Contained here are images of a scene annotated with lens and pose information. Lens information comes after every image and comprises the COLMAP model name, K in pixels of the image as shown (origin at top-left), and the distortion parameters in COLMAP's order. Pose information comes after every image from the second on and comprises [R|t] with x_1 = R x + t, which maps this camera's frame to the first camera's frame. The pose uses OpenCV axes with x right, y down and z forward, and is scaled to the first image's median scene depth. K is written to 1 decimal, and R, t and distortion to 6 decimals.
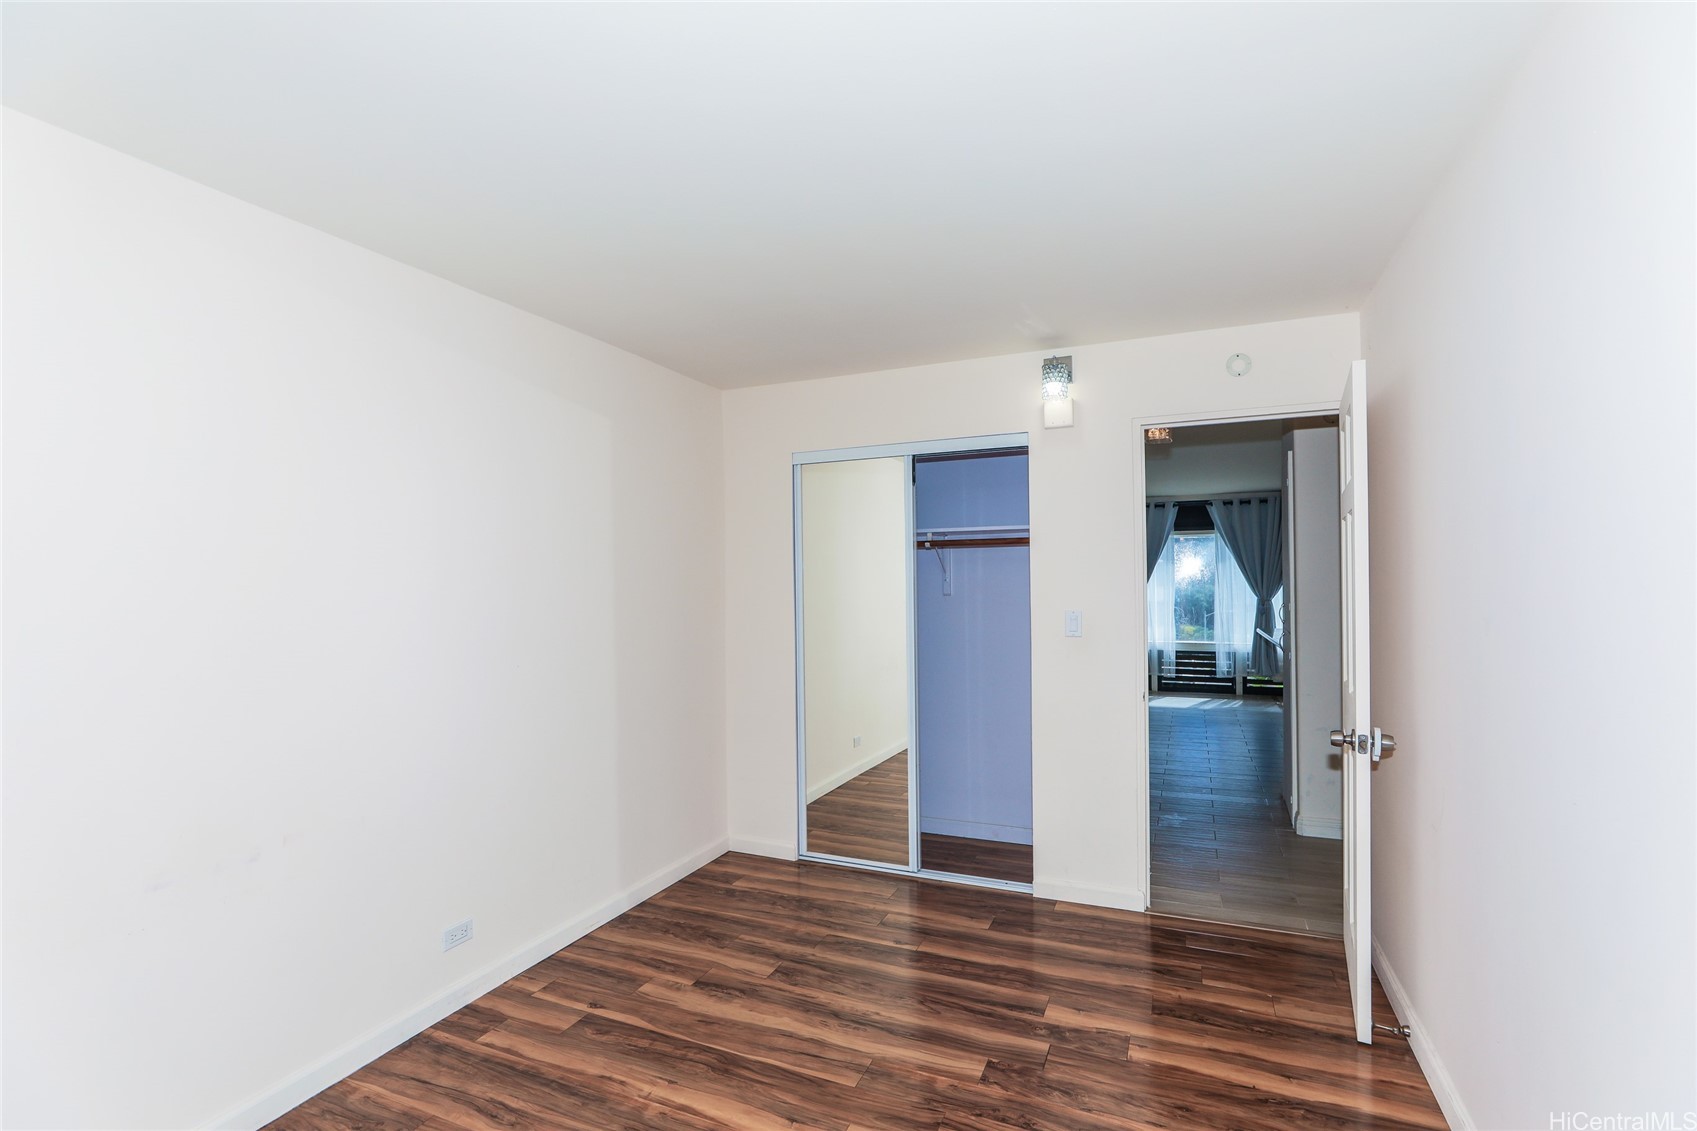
lens RADIAL K [[781.5, 0, 850.8], [0, 781.5, 573.3], [0, 0, 1]] dist [-0.027156, 0.013610]
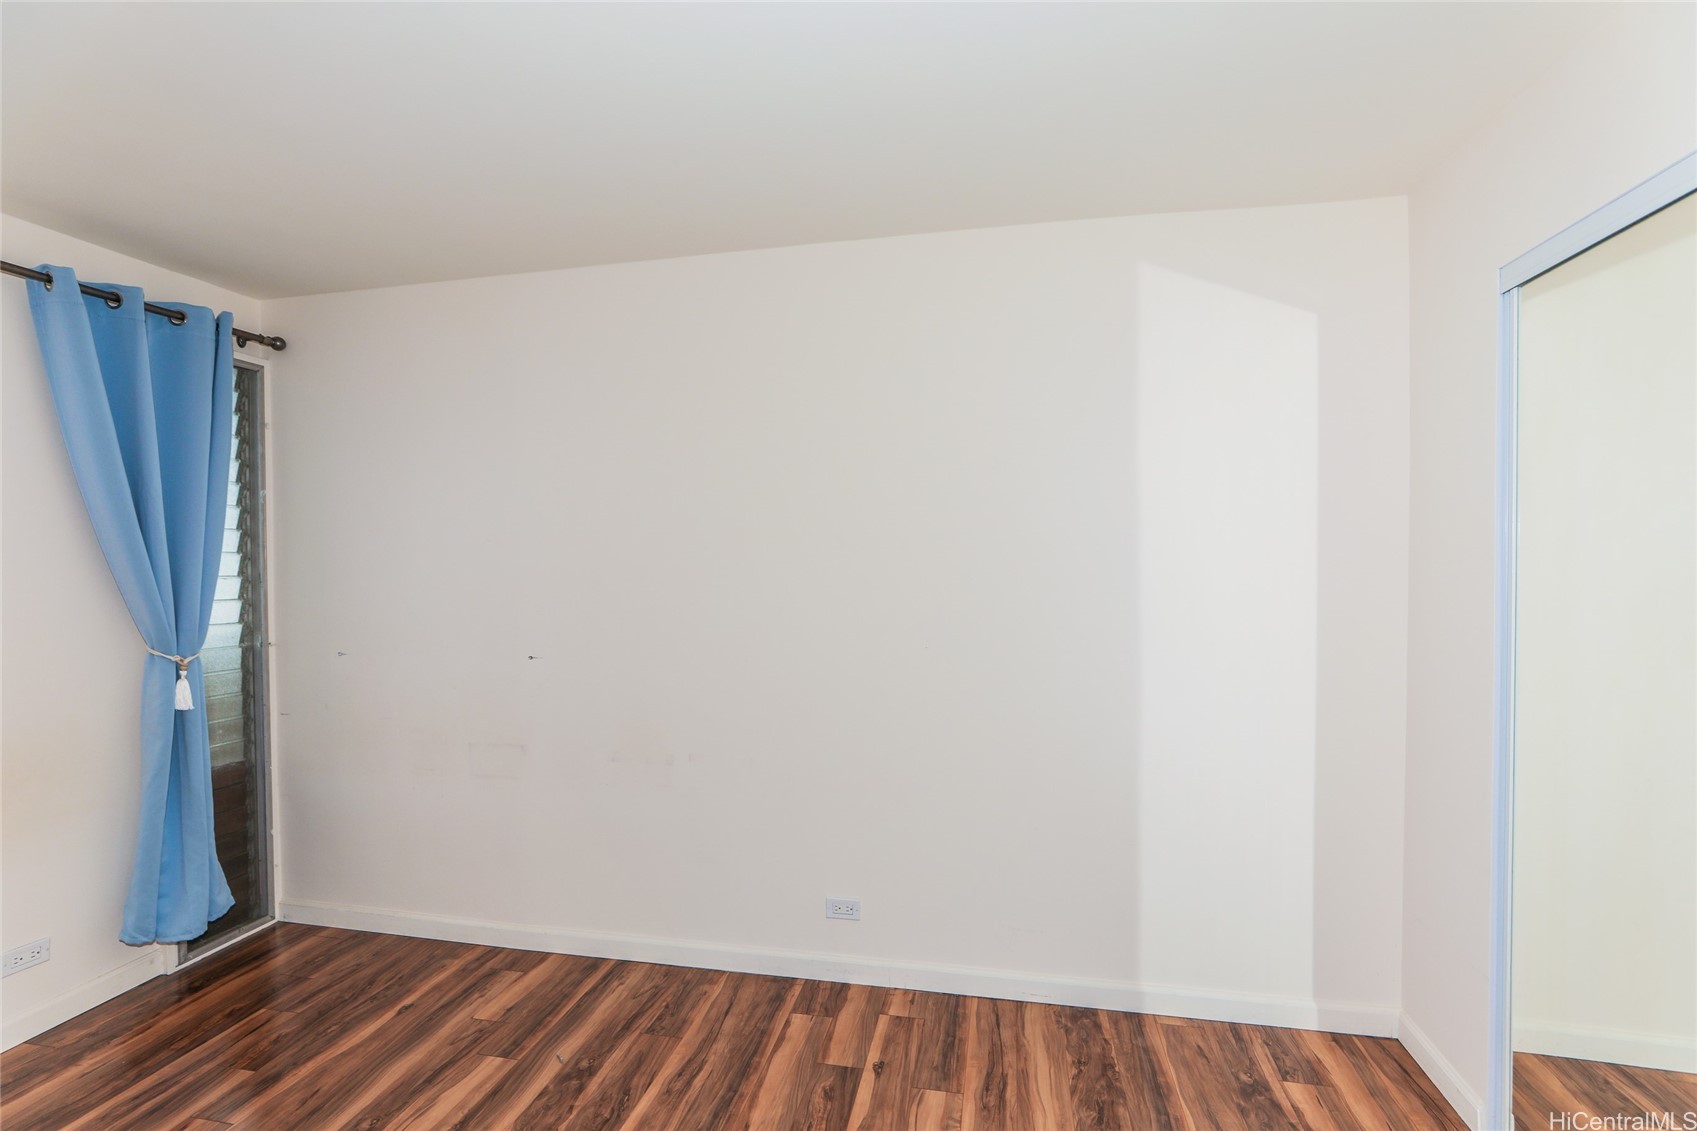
lens RADIAL K [[781.5, 0, 850.8], [0, 781.5, 573.3], [0, 0, 1]] dist [-0.027156, 0.013610]
pose [[0.215470, 0.027817, -0.976114, 0.445555], [0.006617, 0.999530, 0.029945, 0.011368], [0.976488, -0.012911, 0.215184, 0.797214]]
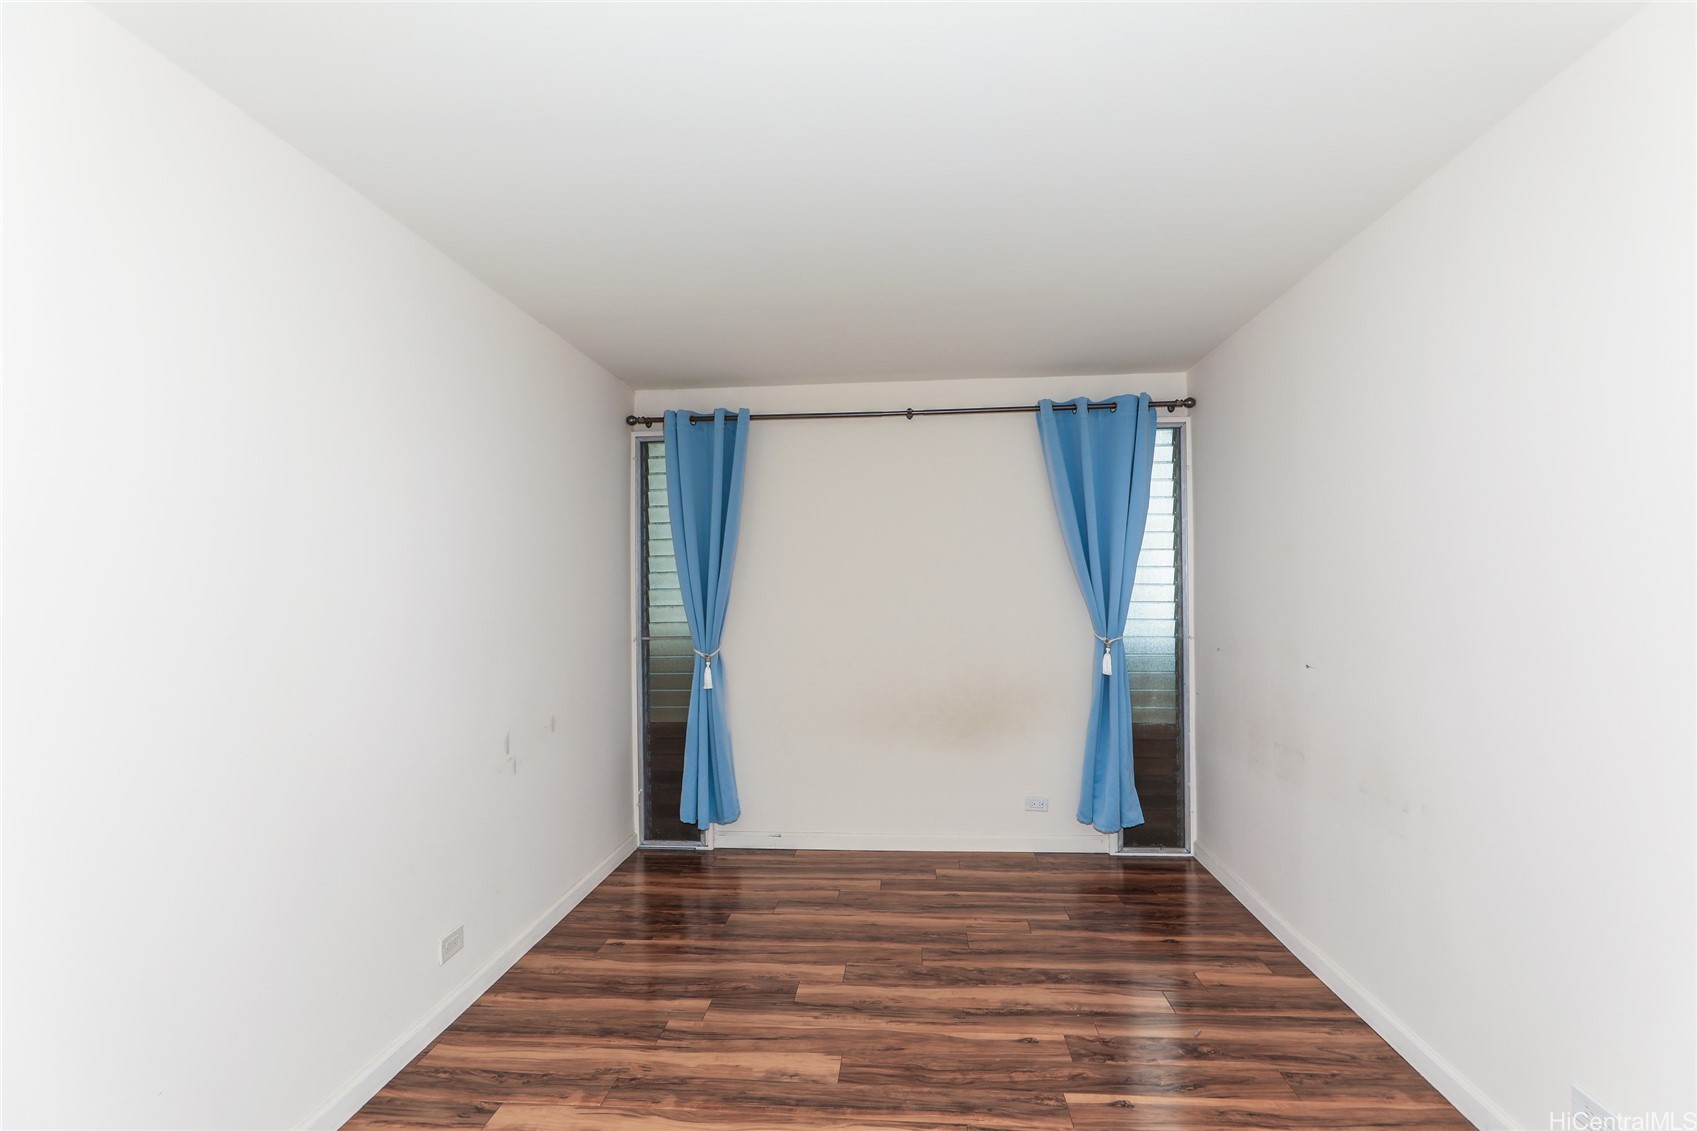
lens RADIAL K [[781.5, 0, 850.8], [0, 781.5, 573.3], [0, 0, 1]] dist [-0.027156, 0.013610]
pose [[-0.942984, 0.016025, -0.332452, 0.242826], [0.022900, 0.999597, -0.016773, 0.033597], [0.332049, -0.023430, -0.942971, 1.381432]]
